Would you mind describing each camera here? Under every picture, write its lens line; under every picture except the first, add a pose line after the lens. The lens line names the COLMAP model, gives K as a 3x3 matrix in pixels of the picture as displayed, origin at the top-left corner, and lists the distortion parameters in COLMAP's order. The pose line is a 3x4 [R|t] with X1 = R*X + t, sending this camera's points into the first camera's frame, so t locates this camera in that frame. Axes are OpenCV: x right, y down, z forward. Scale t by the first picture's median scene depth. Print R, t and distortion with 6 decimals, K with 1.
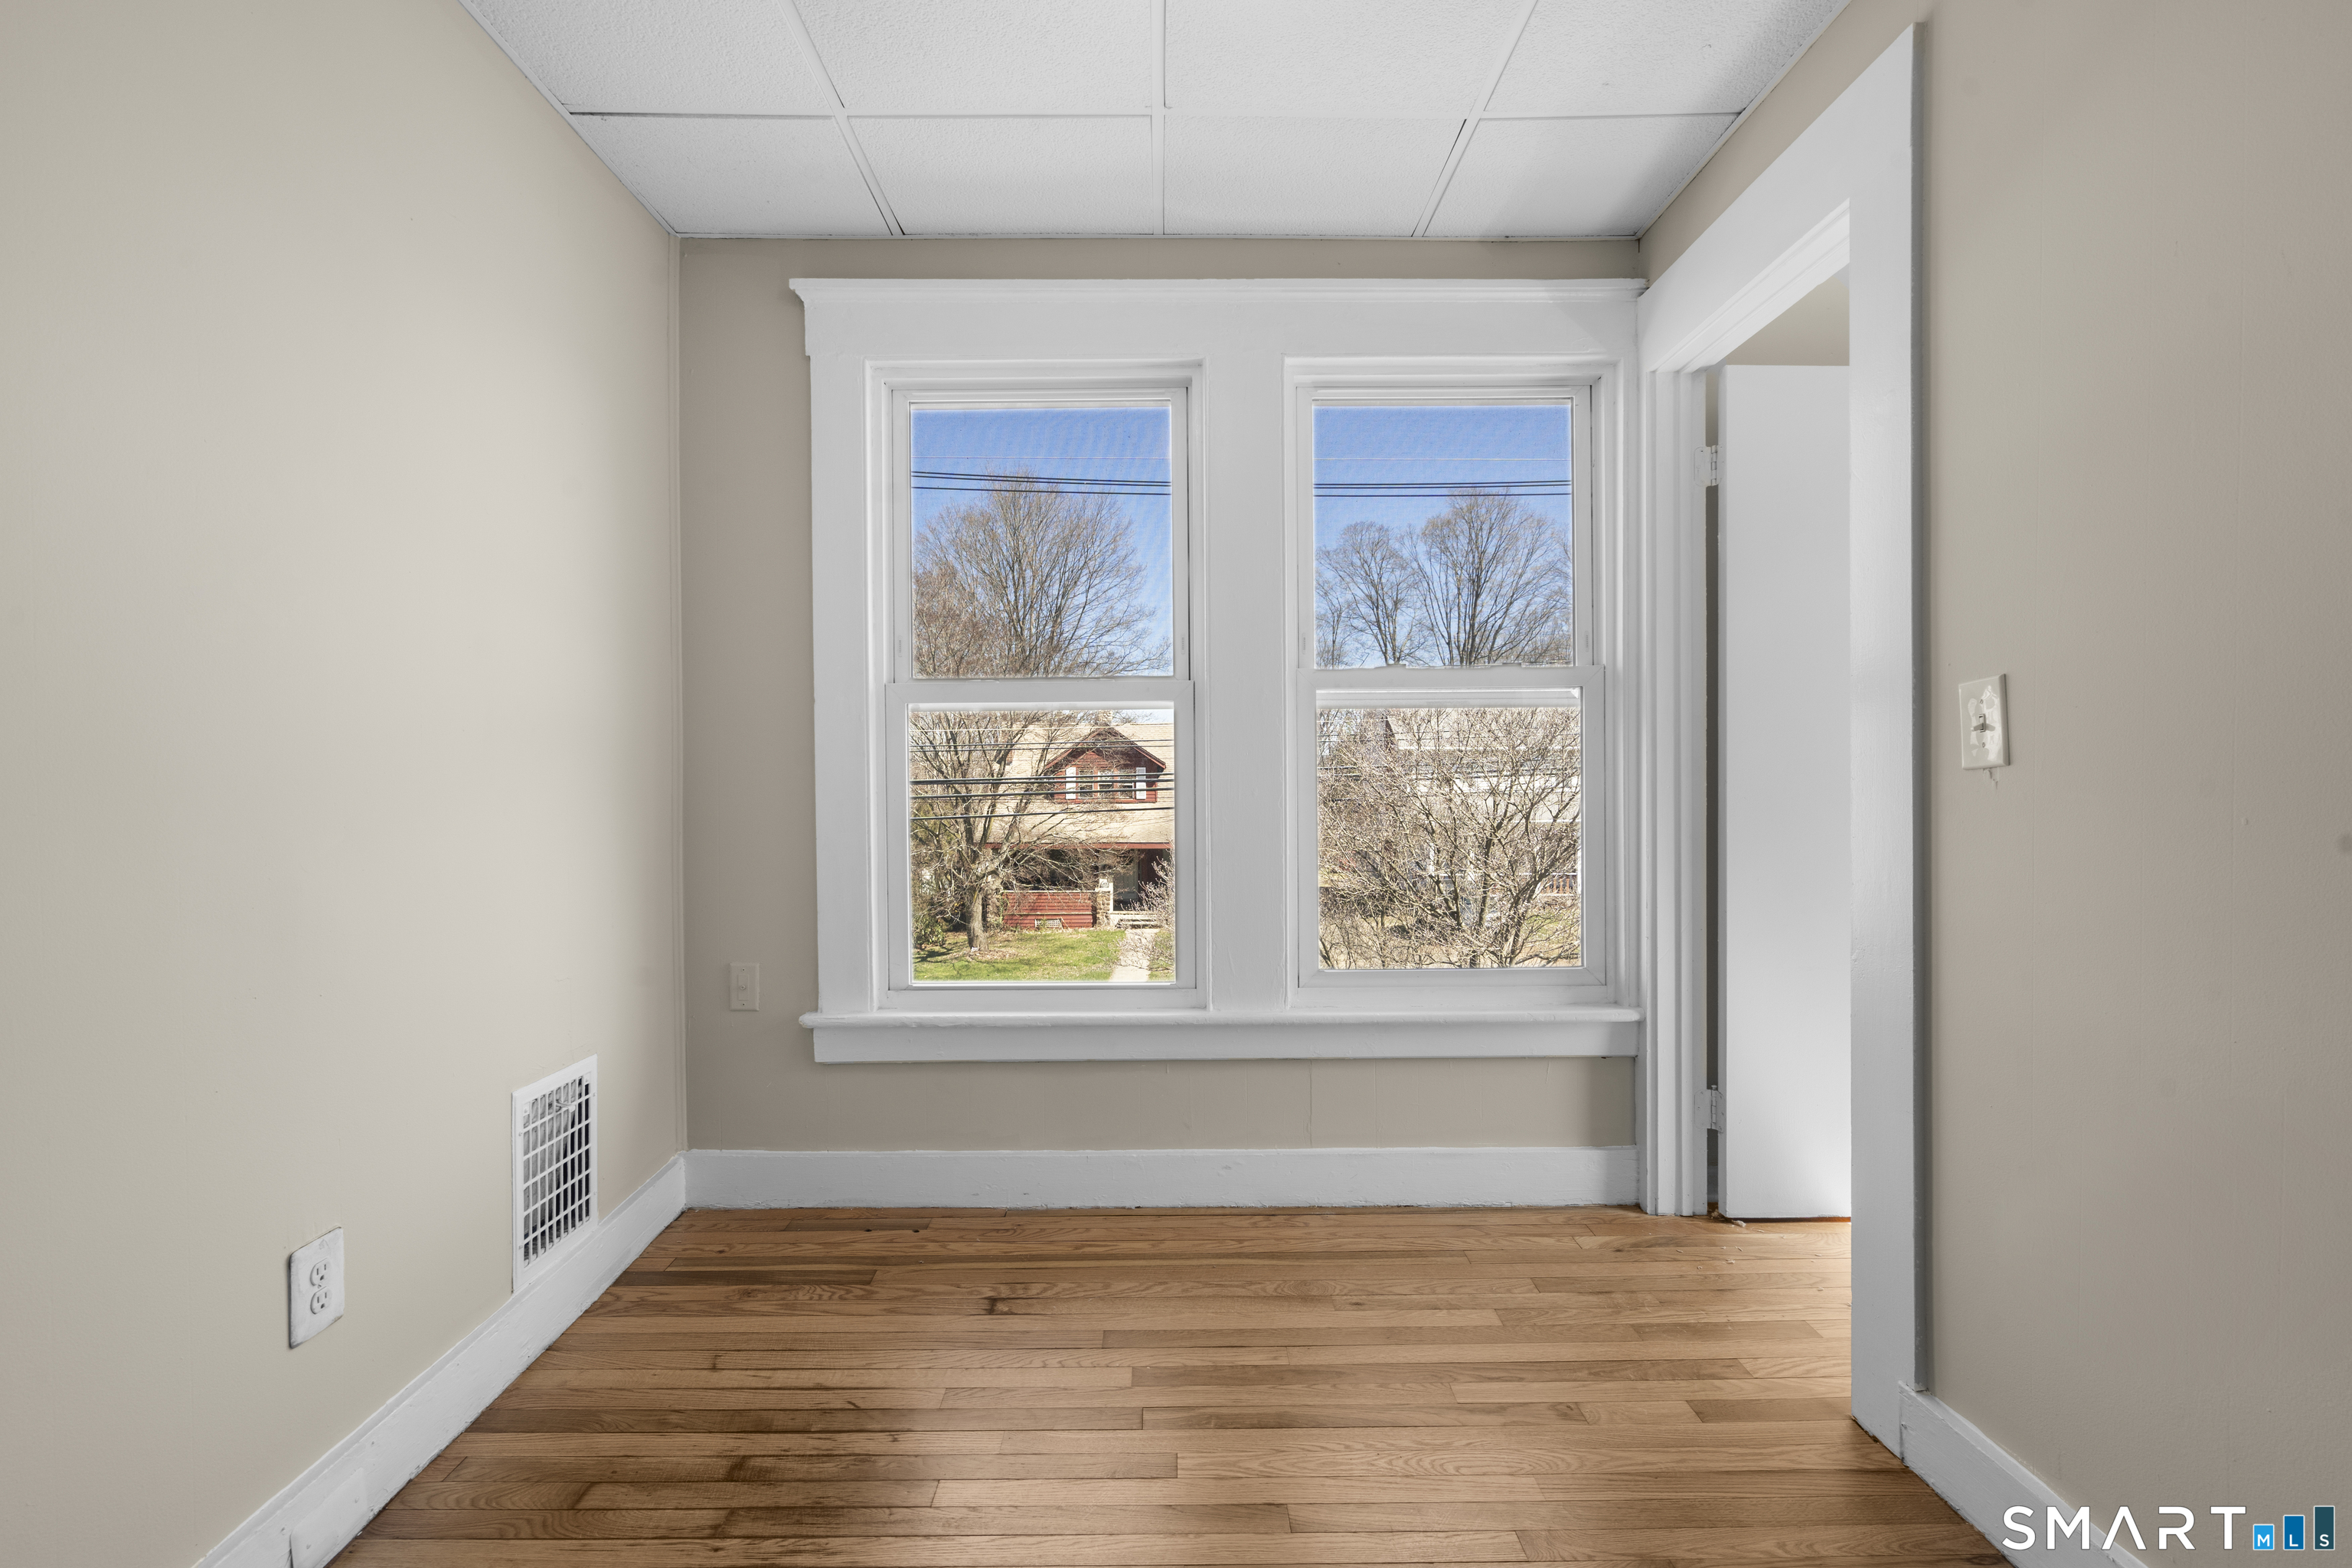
lens RADIAL K [[1053.2, 0, 1141.5], [0, 1053.2, 782.3], [0, 0, 1]] dist [-0.010644, 0.005123]
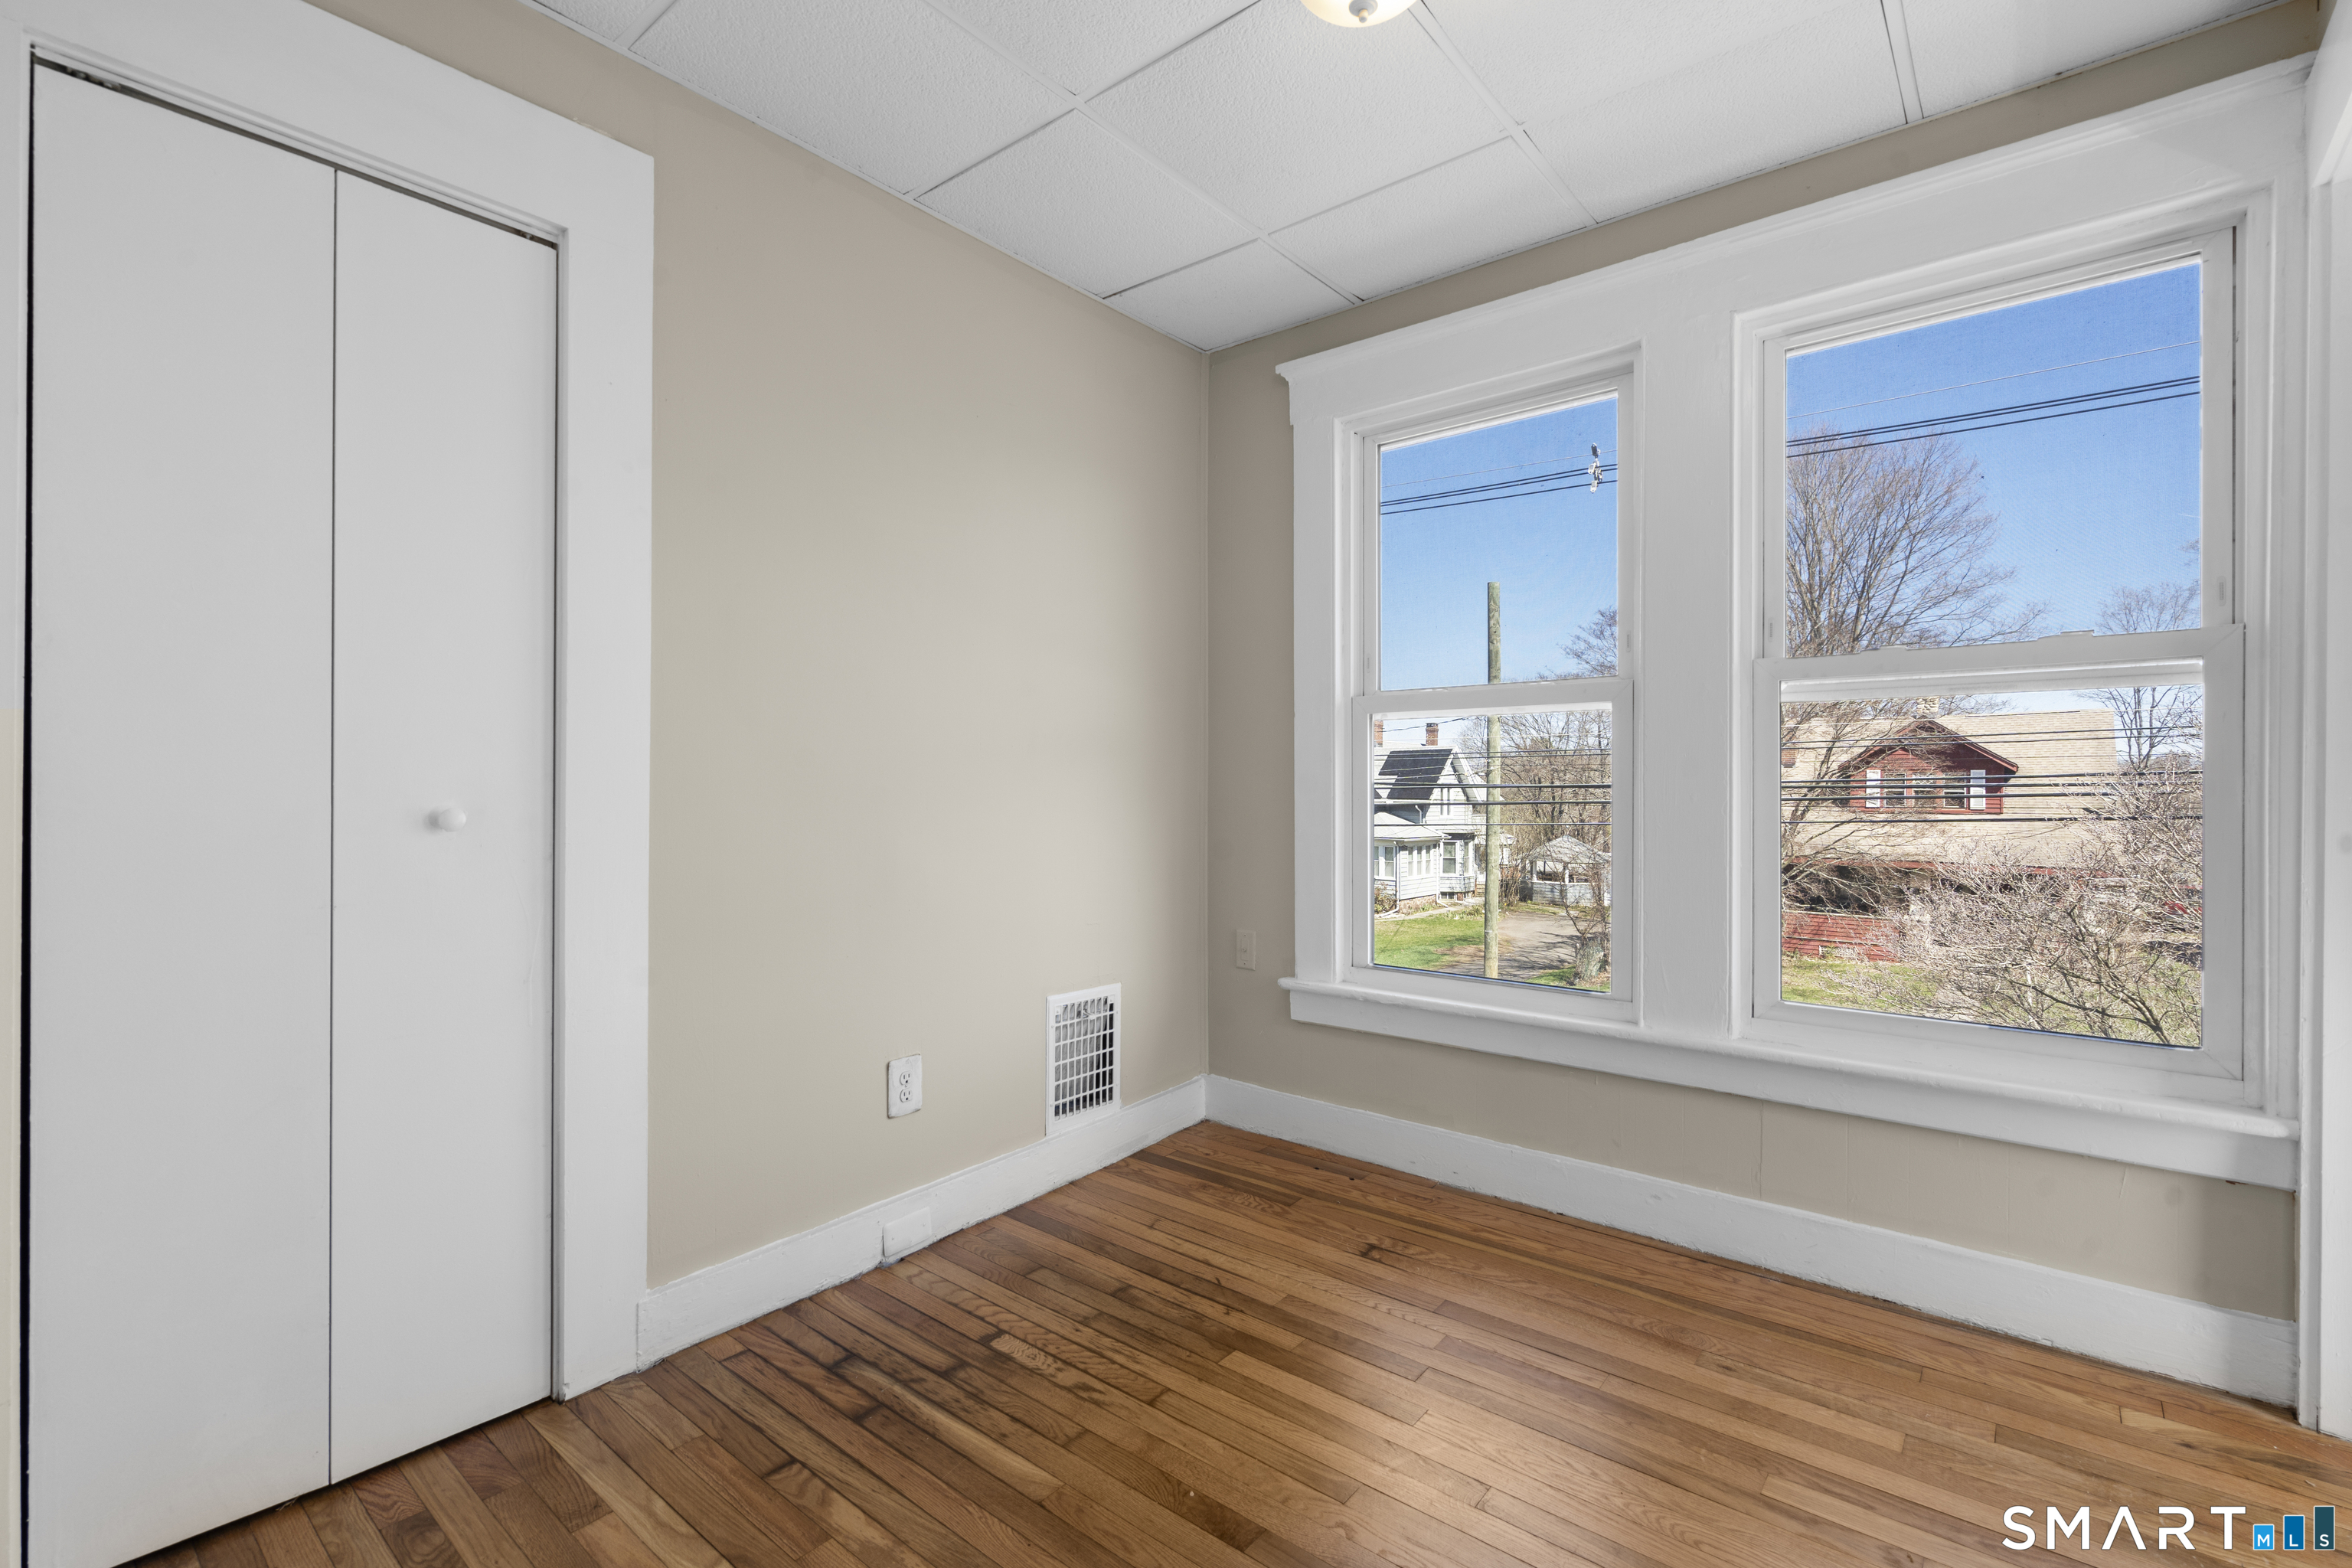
lens RADIAL K [[1053.2, 0, 1179.5], [0, 1053.2, 784.3], [0, 0, 1]] dist [-0.010644, 0.005123]
pose [[0.762369, 0.006797, -0.647107, 0.362838], [-0.007476, 0.999971, 0.001696, -0.000356], [0.647100, 0.003545, 0.762397, 0.009860]]
